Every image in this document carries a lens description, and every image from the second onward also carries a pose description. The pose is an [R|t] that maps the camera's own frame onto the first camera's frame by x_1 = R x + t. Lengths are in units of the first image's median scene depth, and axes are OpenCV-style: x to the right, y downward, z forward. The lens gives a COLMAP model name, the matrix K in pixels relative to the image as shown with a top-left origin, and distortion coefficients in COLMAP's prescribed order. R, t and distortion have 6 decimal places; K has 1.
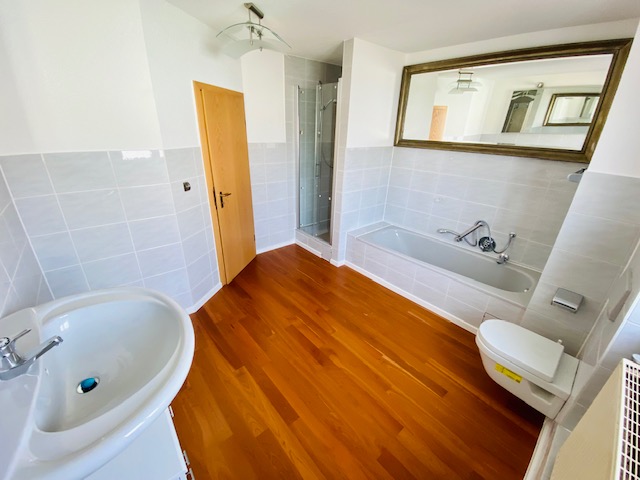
lens RADIAL K [[258.7, 0, 318.7], [0, 258.7, 241.7], [0, 0, 1]] dist [-0.017462, -0.000441]
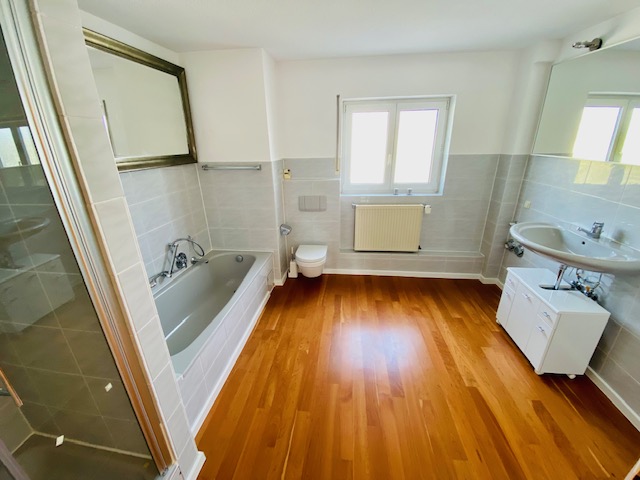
lens RADIAL K [[258.7, 0, 318.7], [0, 258.7, 241.7], [0, 0, 1]] dist [-0.017462, -0.000441]
pose [[-0.676949, -0.267088, 0.685860, -0.420428], [0.306538, 0.744870, 0.592623, -0.612903], [-0.669159, 0.611418, -0.422367, 1.417577]]
